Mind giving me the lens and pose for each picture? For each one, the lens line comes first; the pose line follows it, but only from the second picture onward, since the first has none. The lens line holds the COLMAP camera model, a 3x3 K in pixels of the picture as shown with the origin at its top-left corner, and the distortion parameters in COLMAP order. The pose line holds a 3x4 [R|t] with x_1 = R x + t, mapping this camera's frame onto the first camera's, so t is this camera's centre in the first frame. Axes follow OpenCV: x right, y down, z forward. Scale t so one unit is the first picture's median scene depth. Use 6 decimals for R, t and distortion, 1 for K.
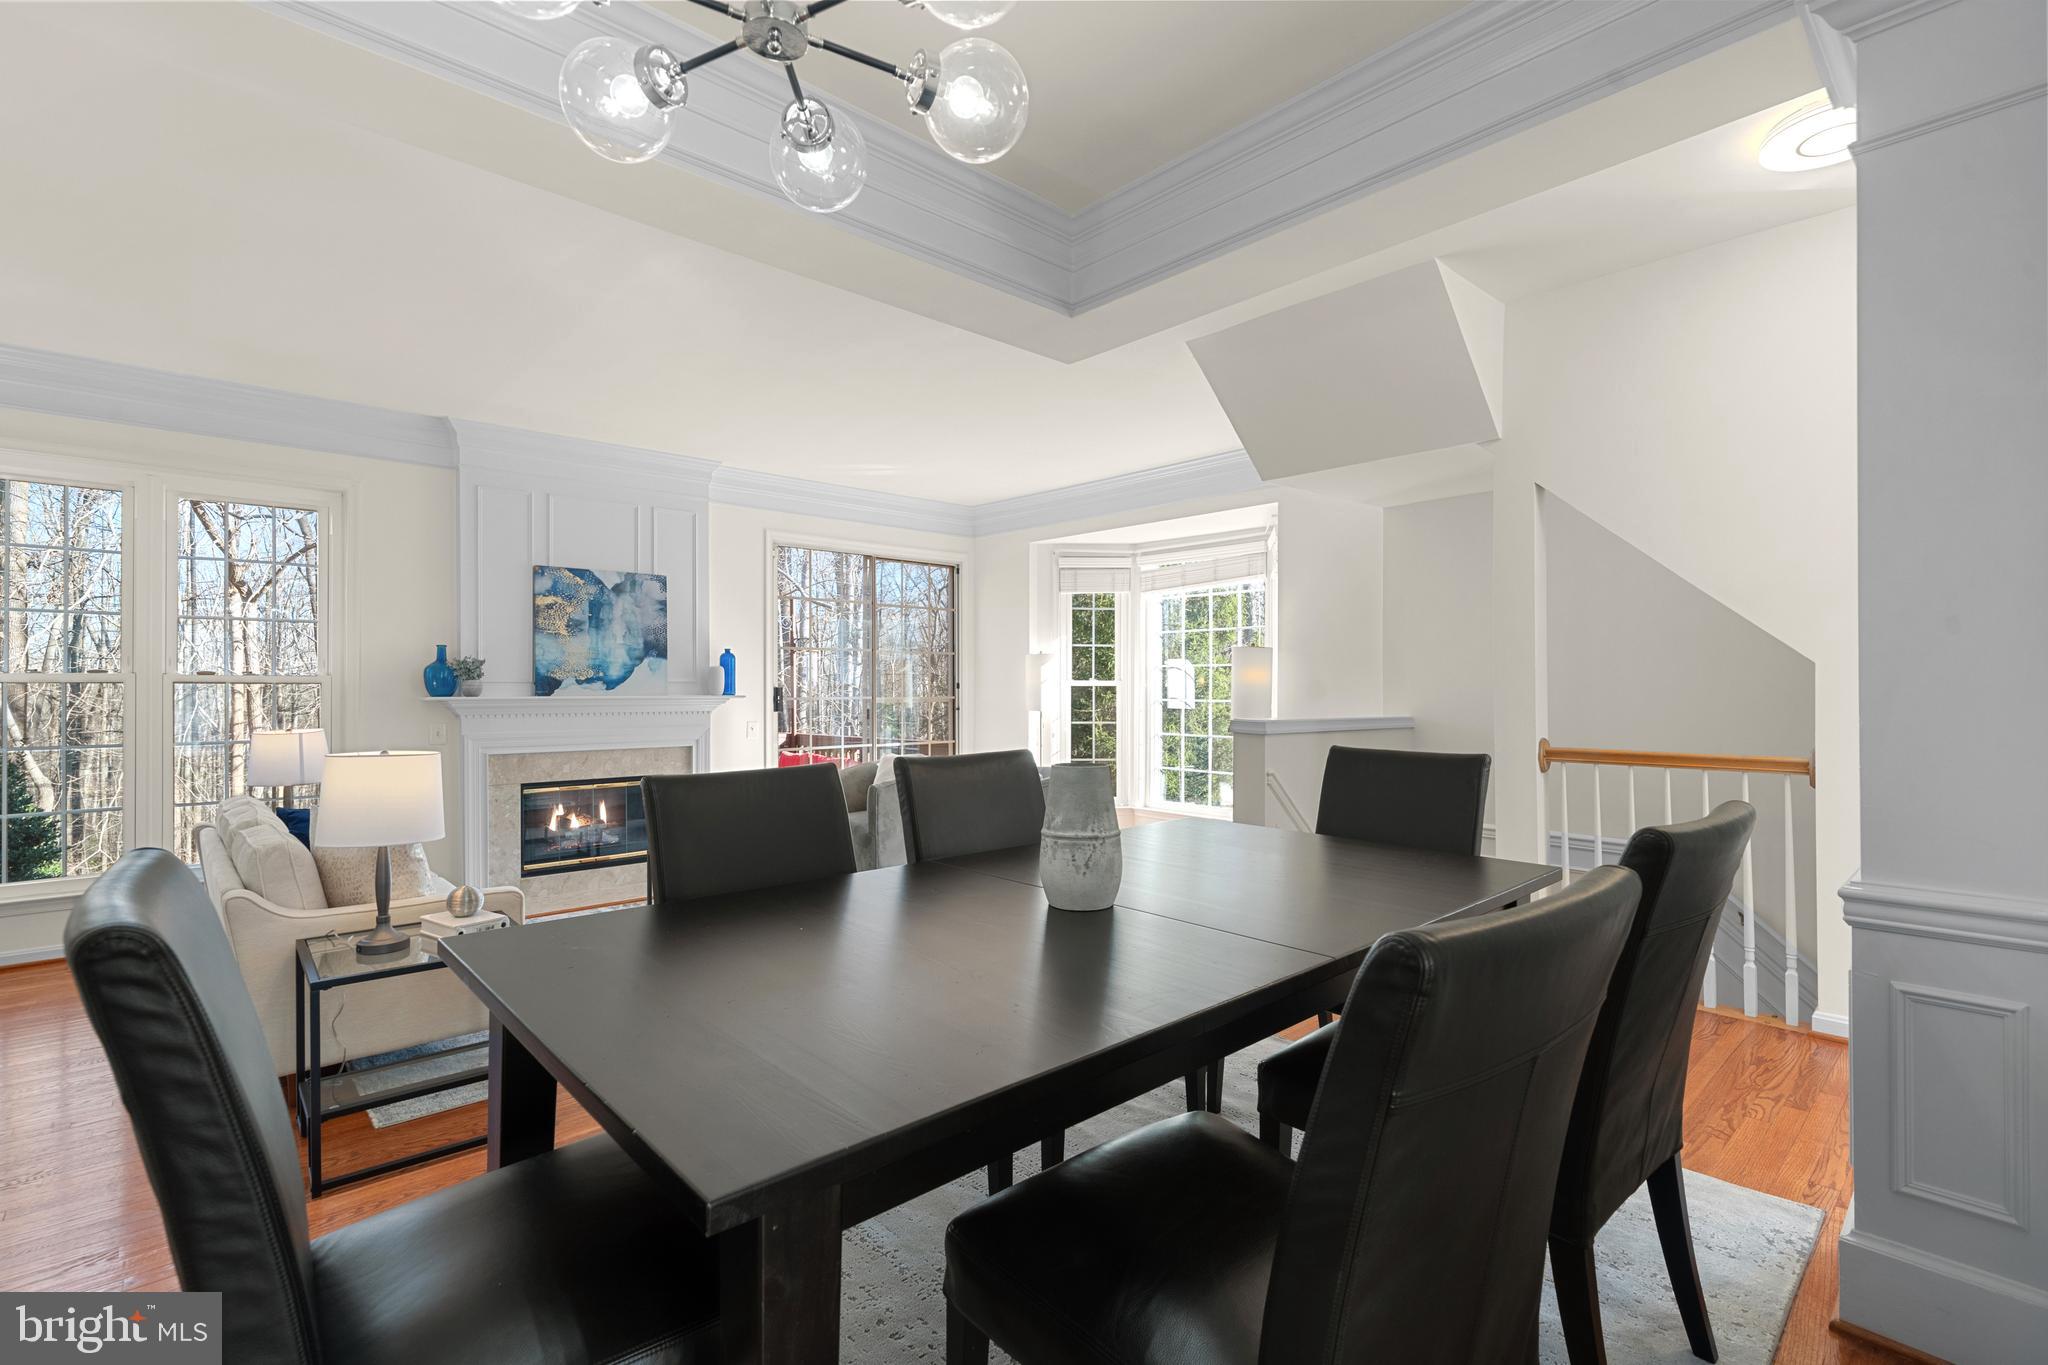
lens RADIAL K [[932.6, 0, 1016.9], [0, 932.6, 685.9], [0, 0, 1]] dist [-0.000757, 0.001703]
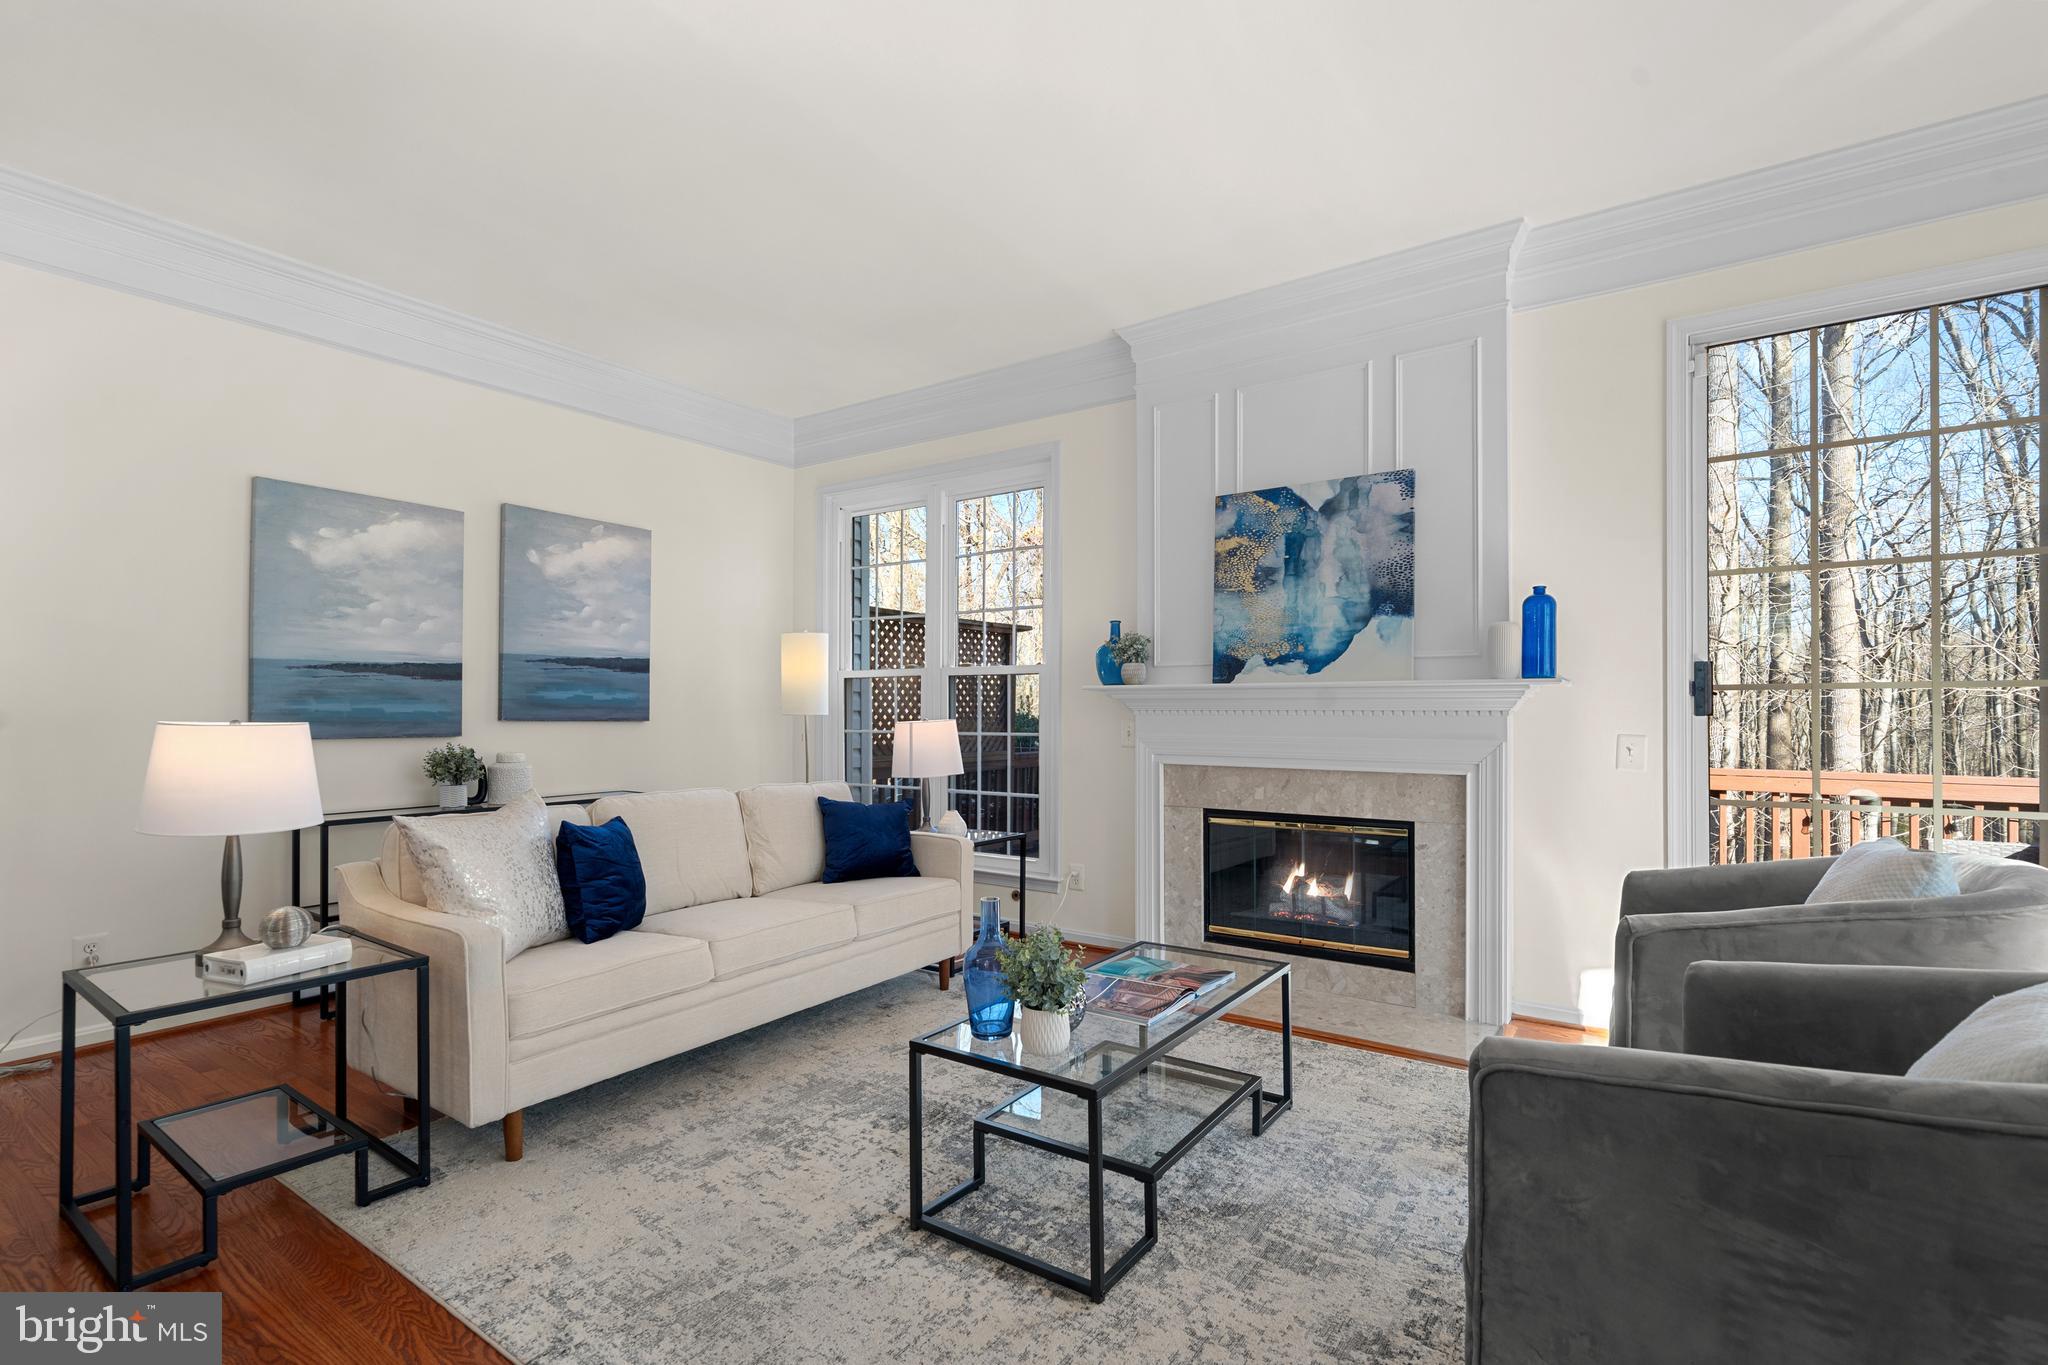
lens RADIAL K [[935.3, 0, 1030.9], [0, 935.3, 705.4], [0, 0, 1]] dist [-0.000656, 0.000312]
pose [[0.229179, -0.005948, -0.973366, 0.124572], [0.001123, 0.999982, -0.005846, 0.029032], [0.973384, 0.000247, 0.229182, 0.672972]]
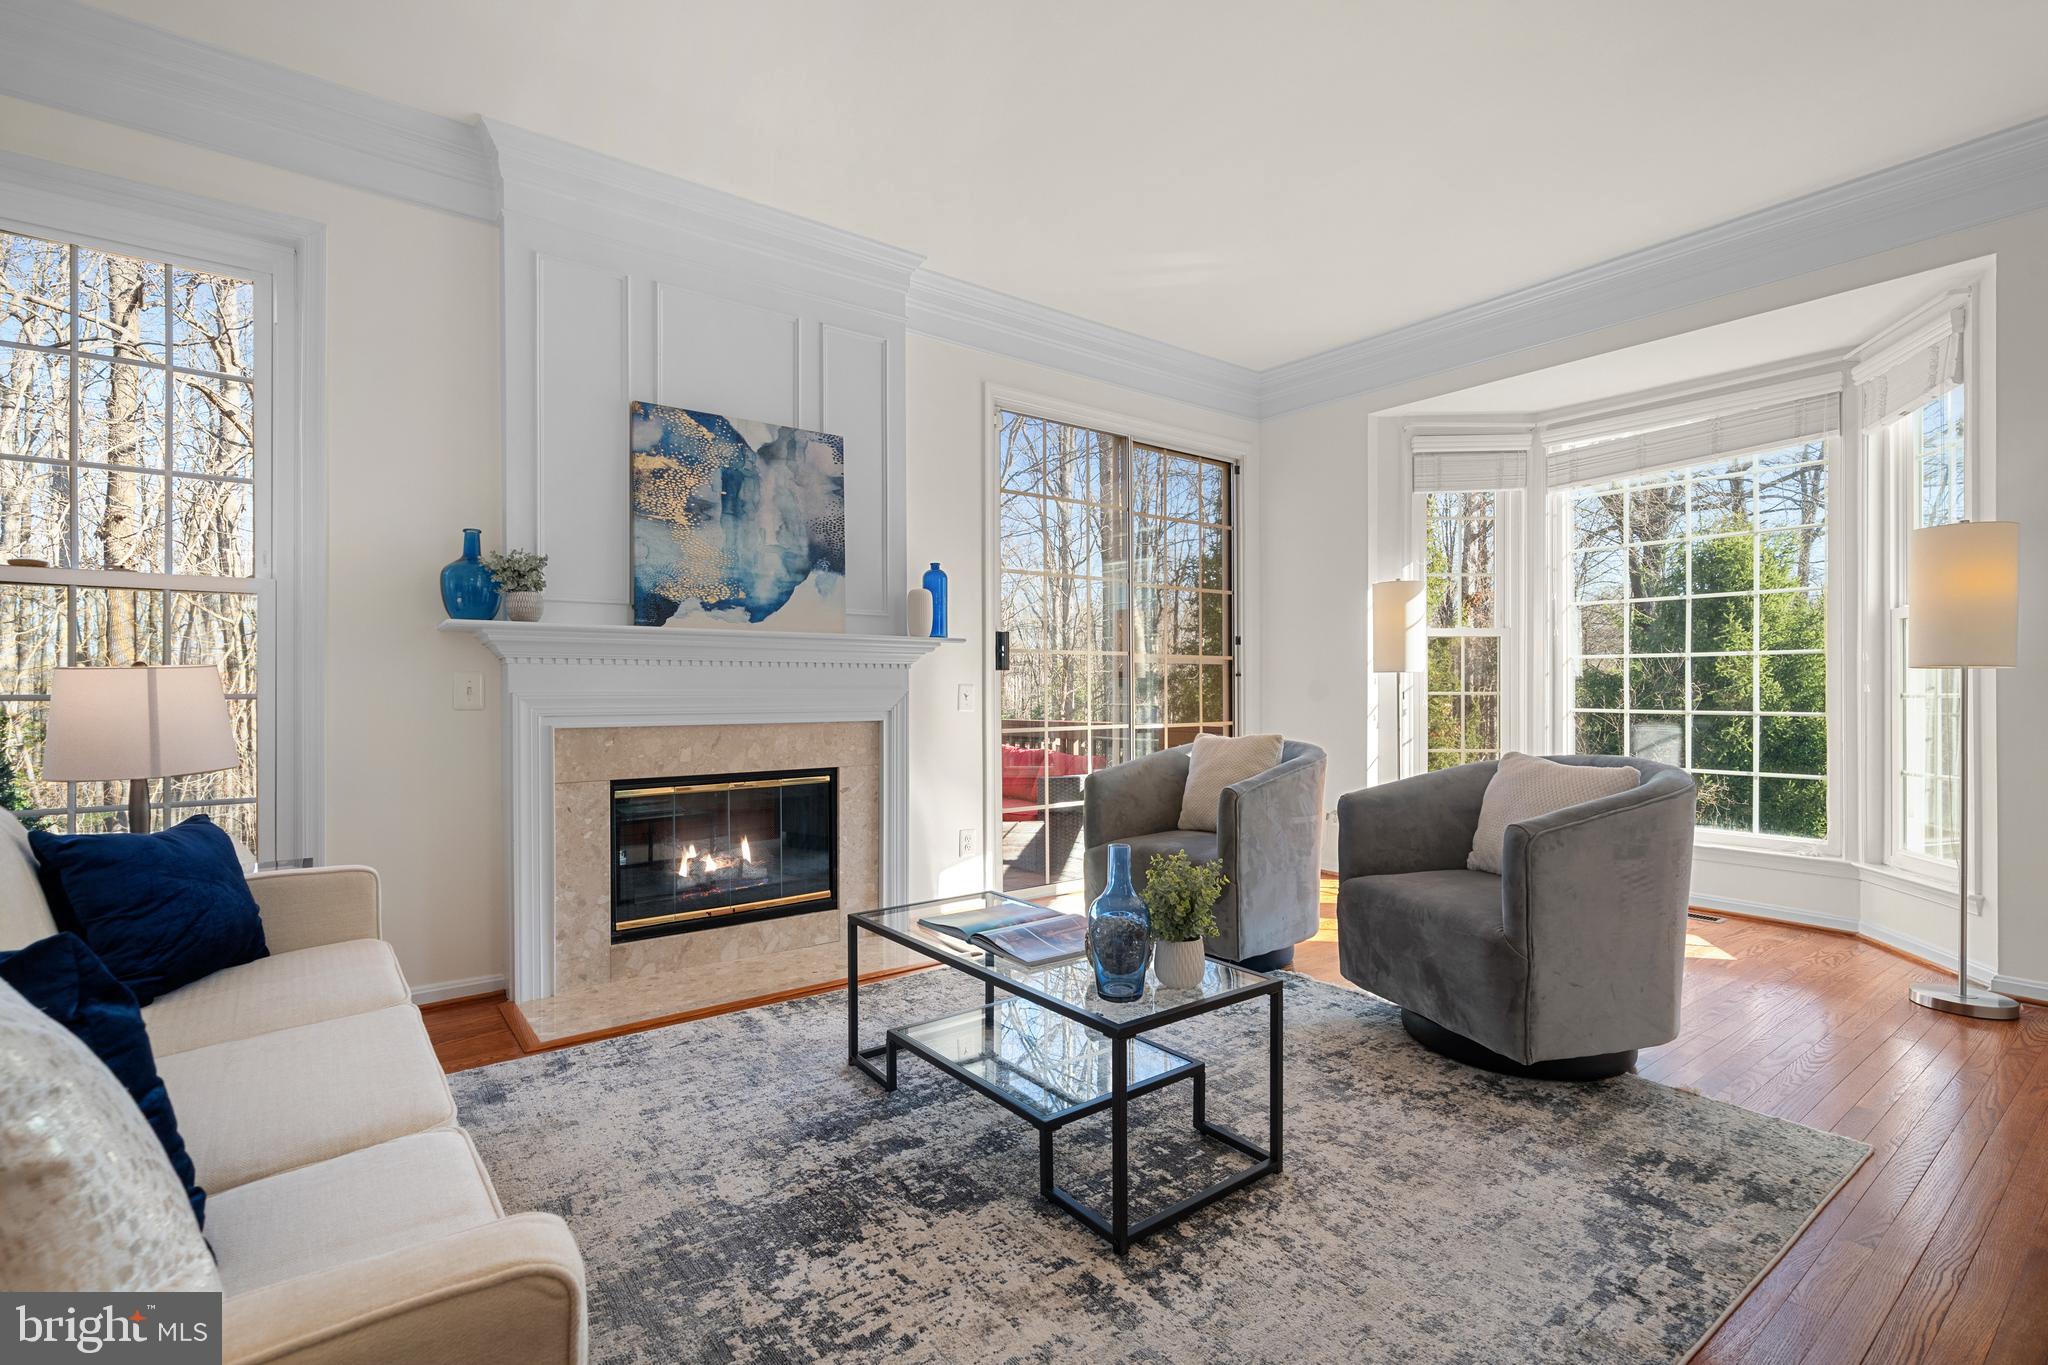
lens RADIAL K [[932.6, 0, 1016.9], [0, 932.6, 685.9], [0, 0, 1]] dist [-0.000757, 0.001703]
pose [[0.996200, -0.001496, -0.087079, -0.220735], [0.001377, 0.999998, -0.001425, 0.045482], [0.087081, 0.001299, 0.996200, 0.427296]]
